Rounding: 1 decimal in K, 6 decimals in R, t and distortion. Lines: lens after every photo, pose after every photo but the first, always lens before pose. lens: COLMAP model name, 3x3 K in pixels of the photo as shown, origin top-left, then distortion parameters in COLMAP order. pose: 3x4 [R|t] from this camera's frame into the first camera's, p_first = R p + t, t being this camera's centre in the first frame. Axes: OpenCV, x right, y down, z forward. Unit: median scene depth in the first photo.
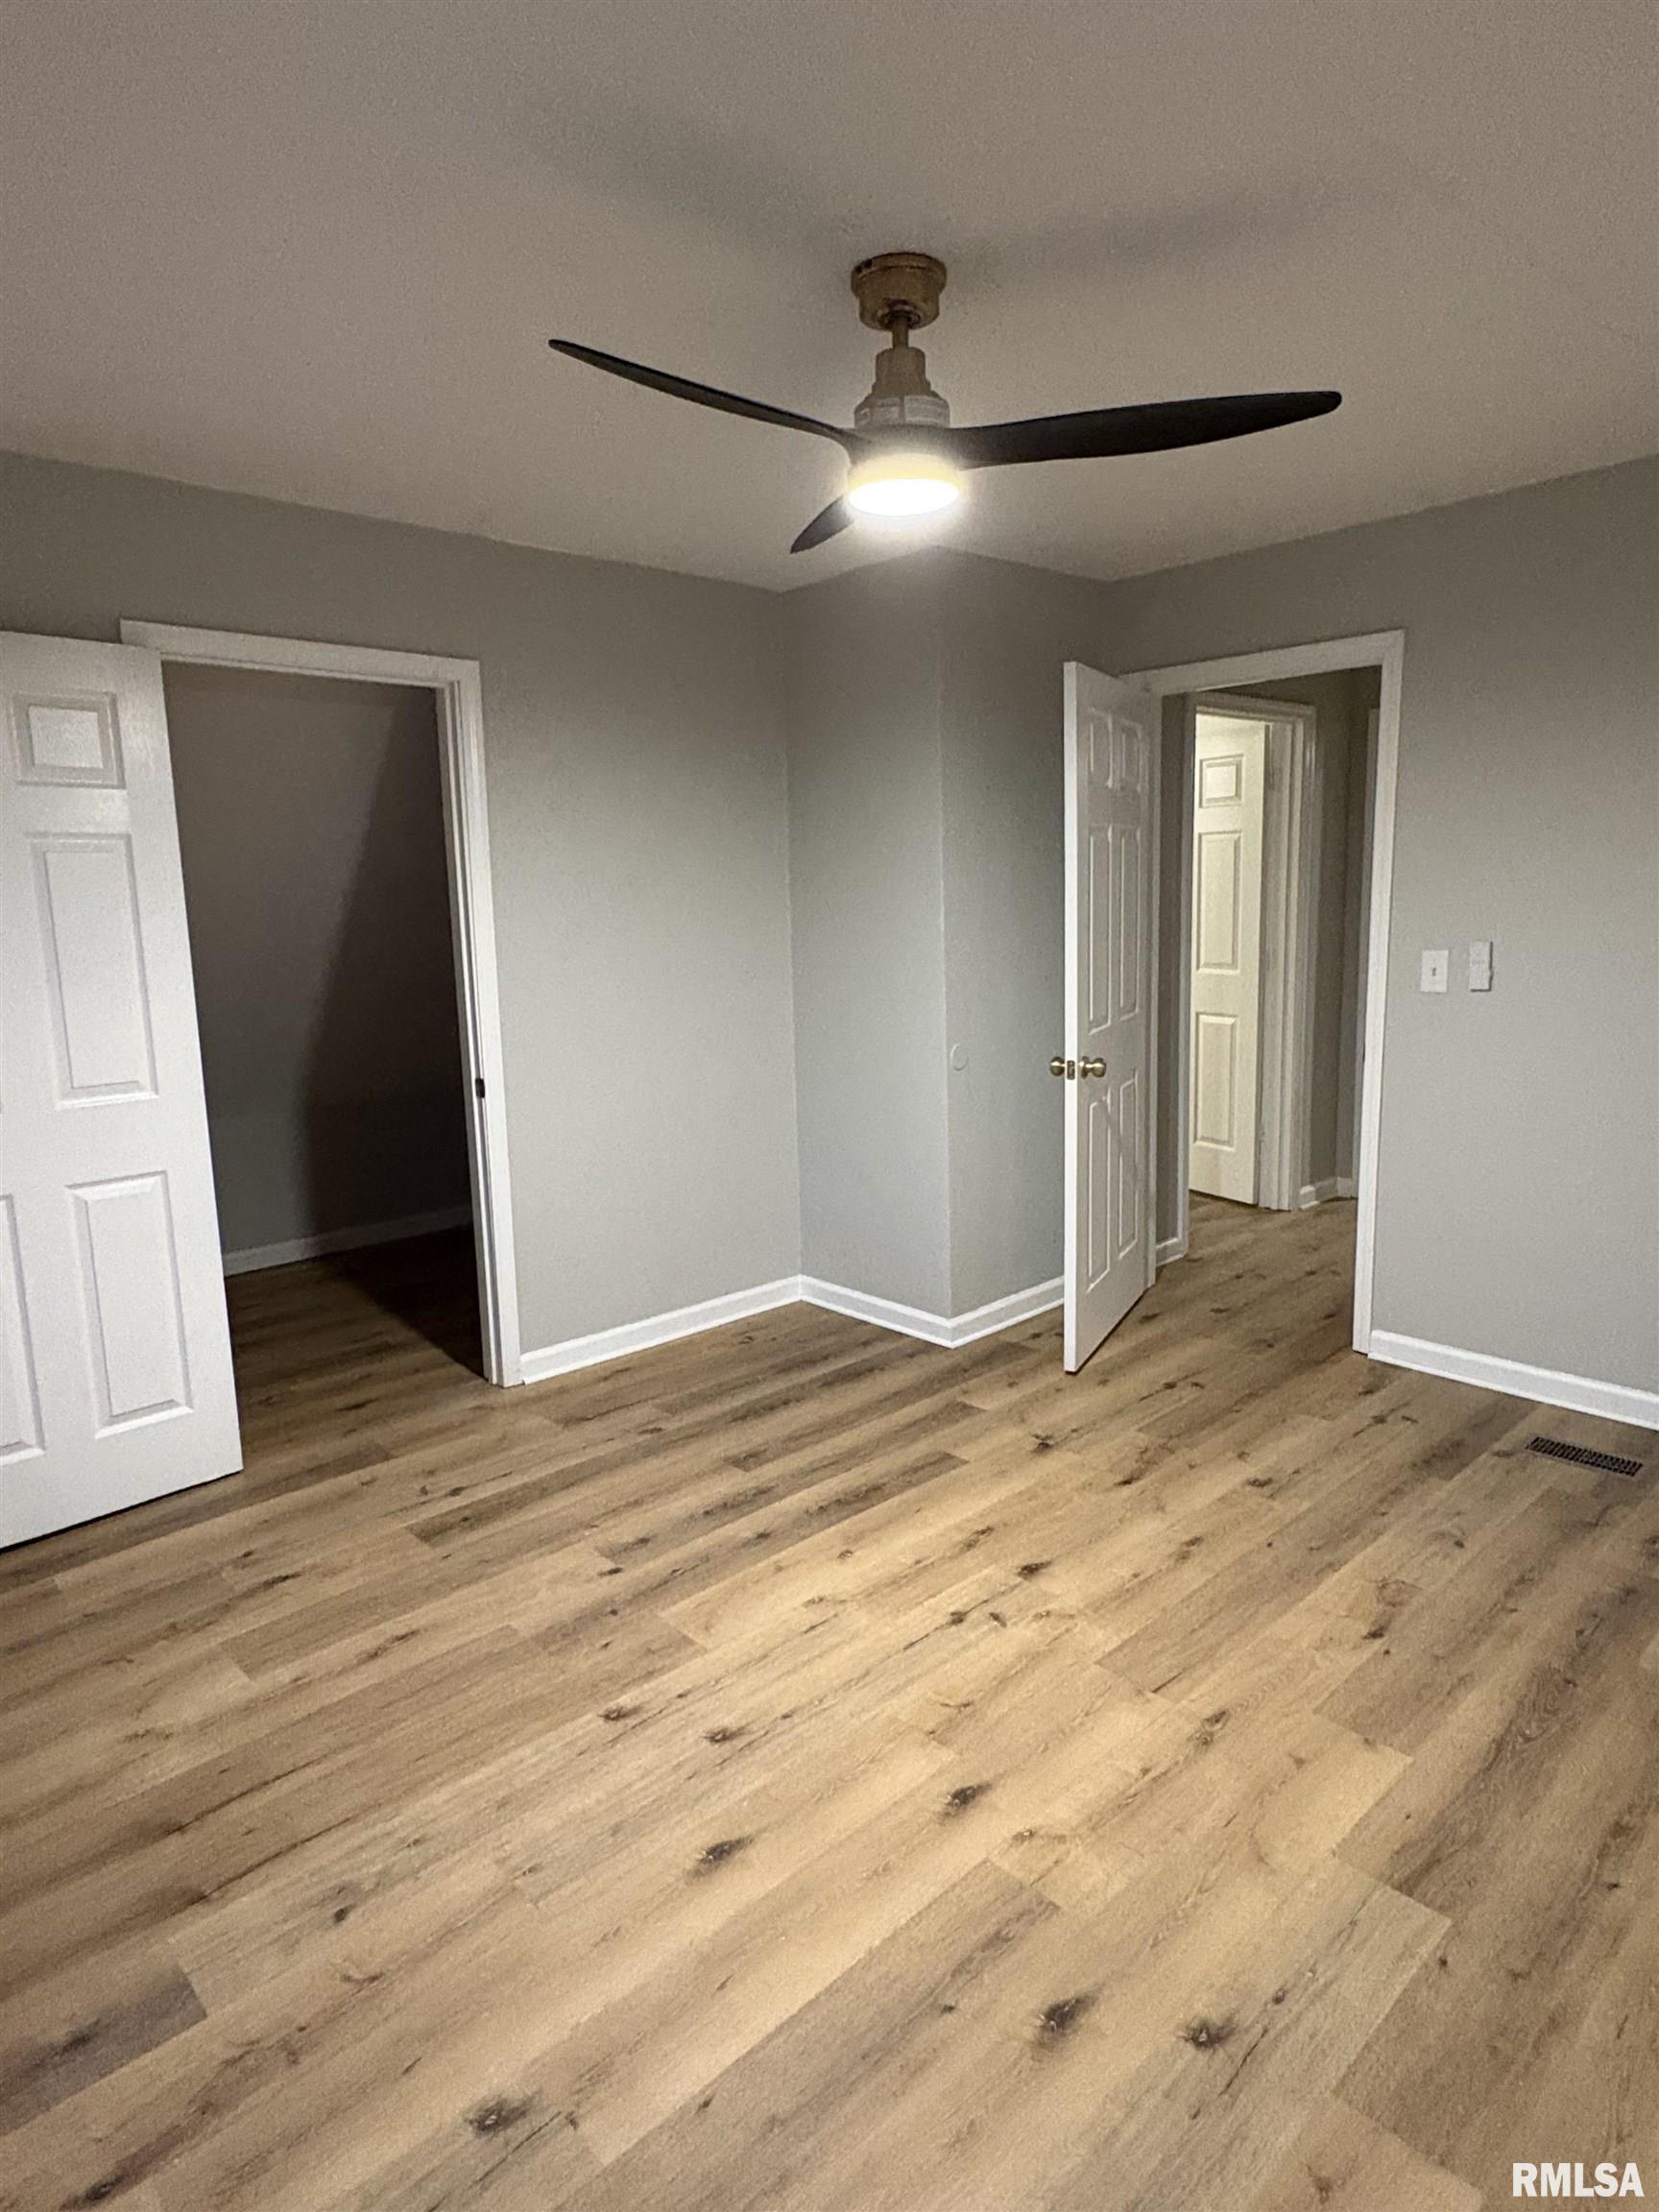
lens RADIAL K [[1301.9, 0, 829.5], [0, 1301.9, 1106.0], [0, 0, 1]] dist [0.001607, 0.000723]
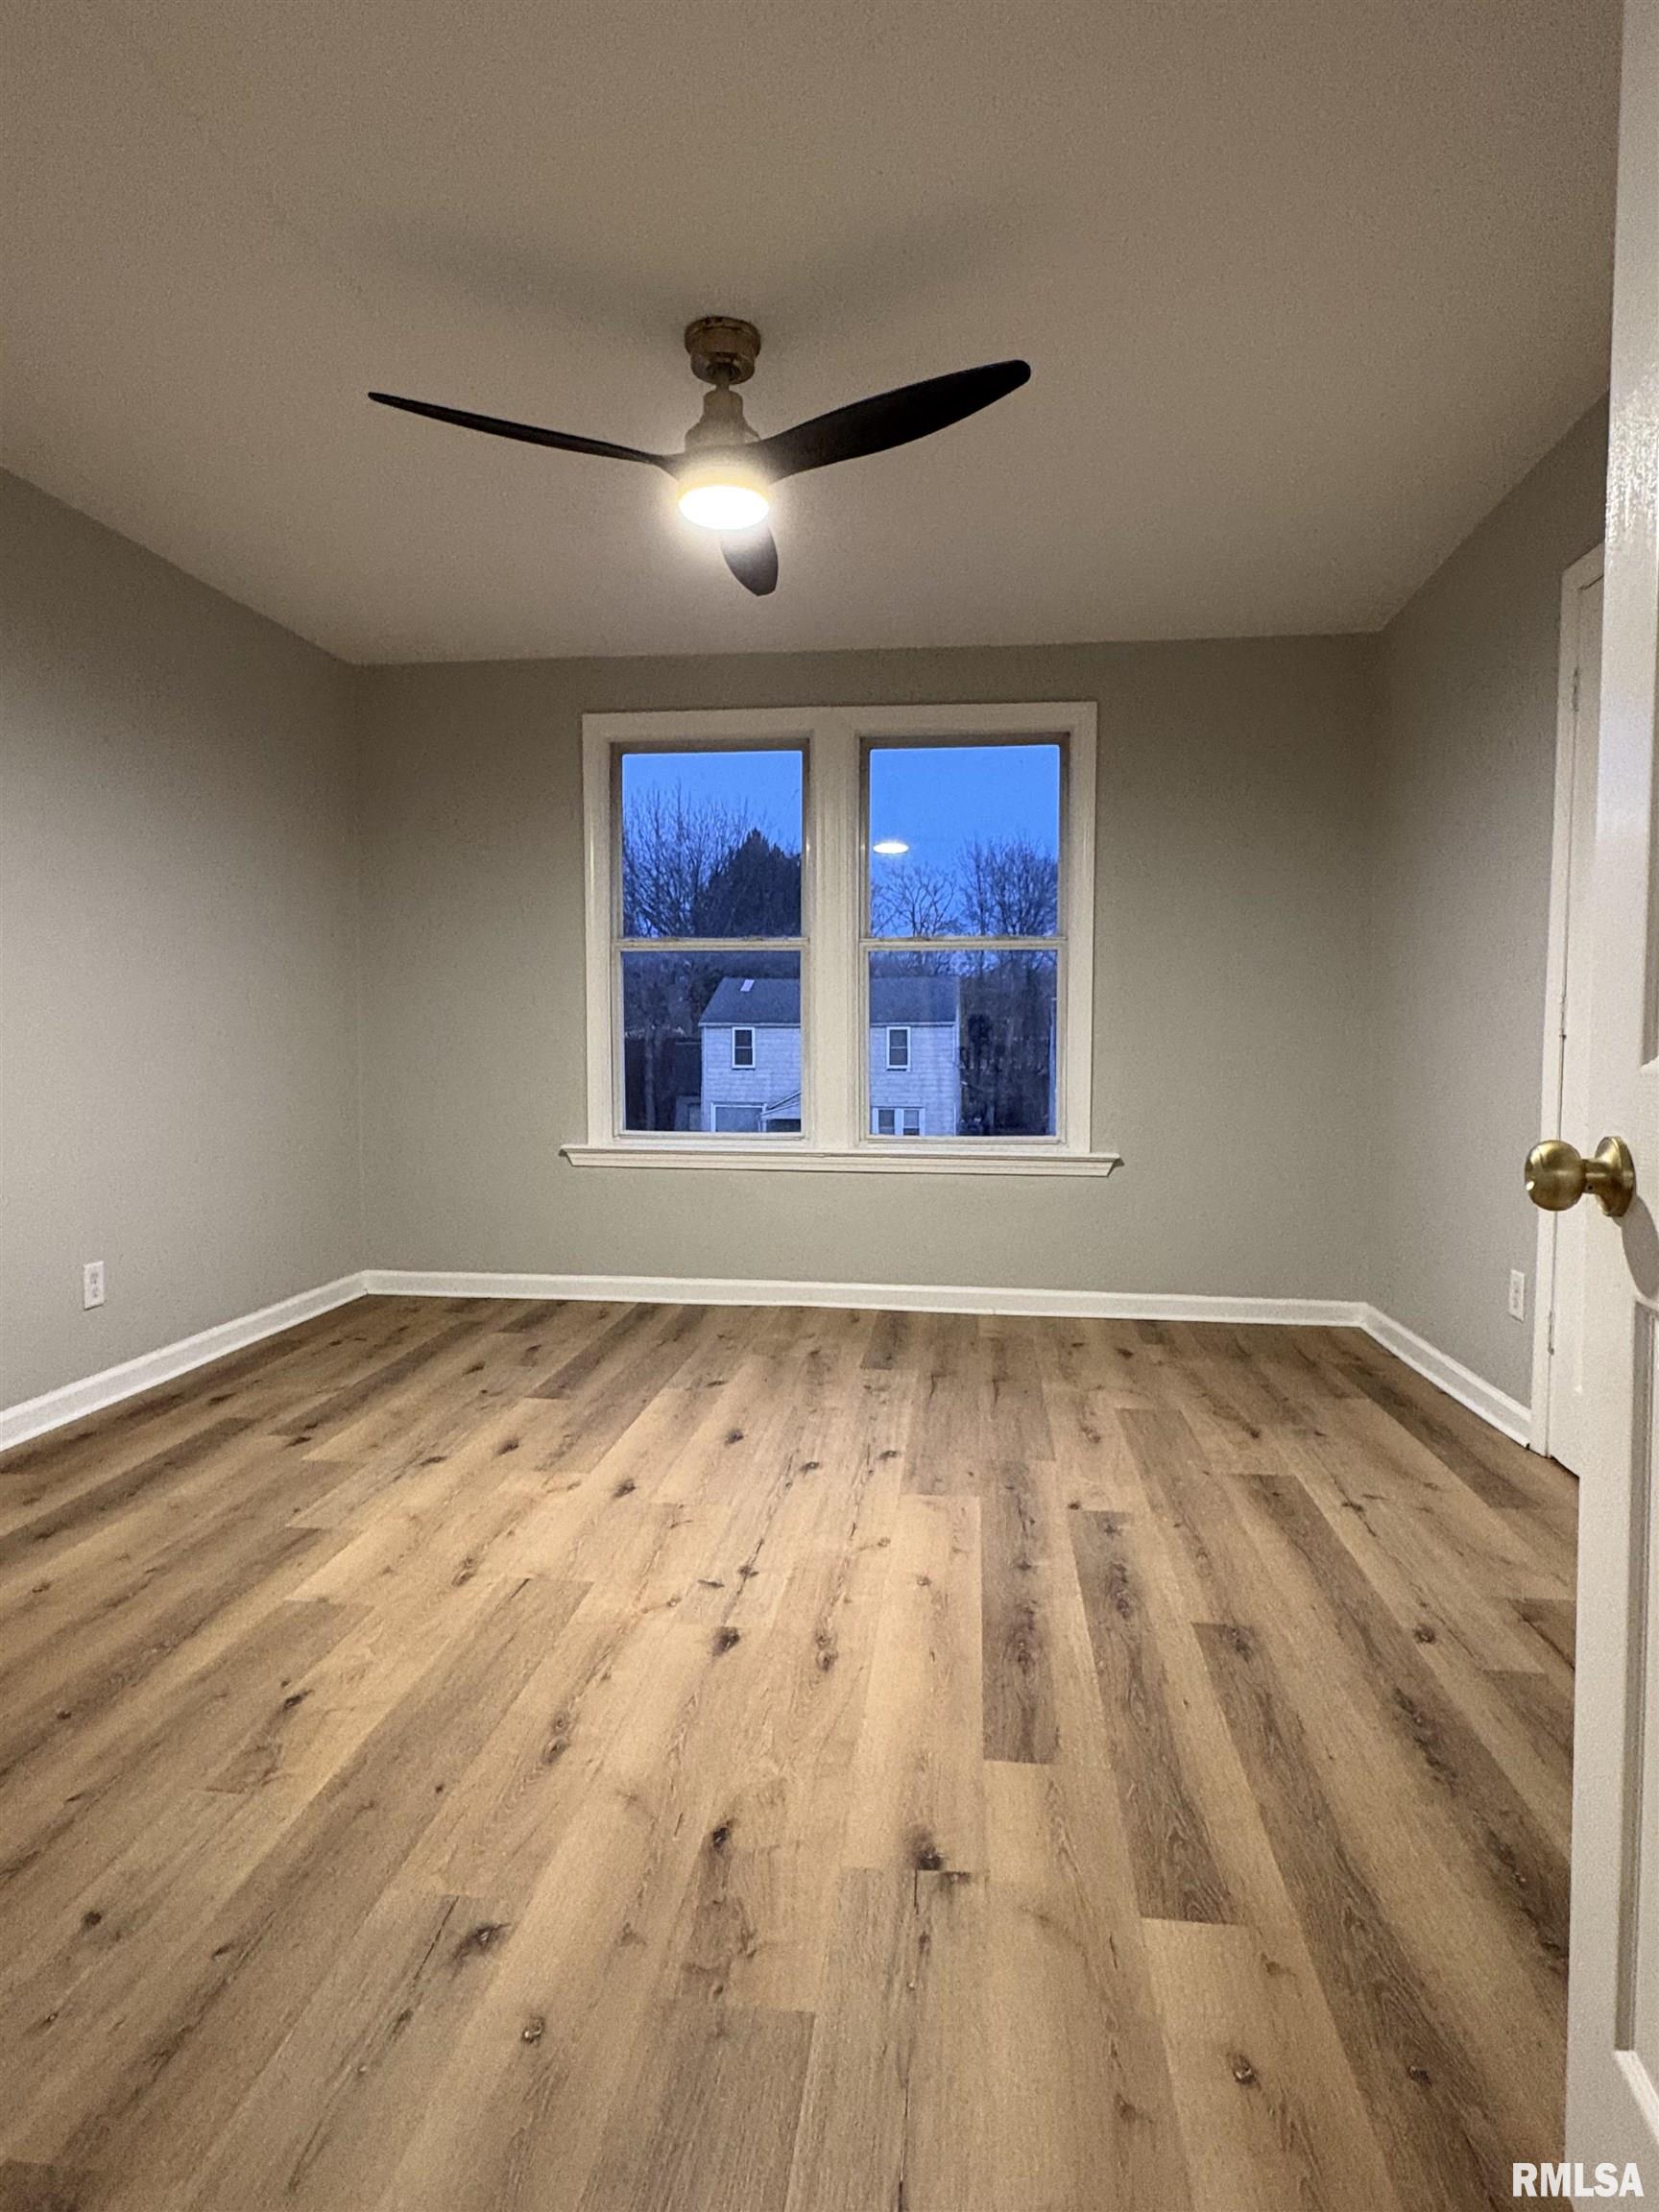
lens RADIAL K [[1378.2, 0, 829.5], [0, 1378.2, 1106.0], [0, 0, 1]] dist [-0.000465, 0.001332]
pose [[-0.790566, 0.051155, -0.610236, 0.646758], [-0.084969, 0.977702, 0.192038, -0.132910], [0.606453, 0.203670, -0.768592, 1.745769]]
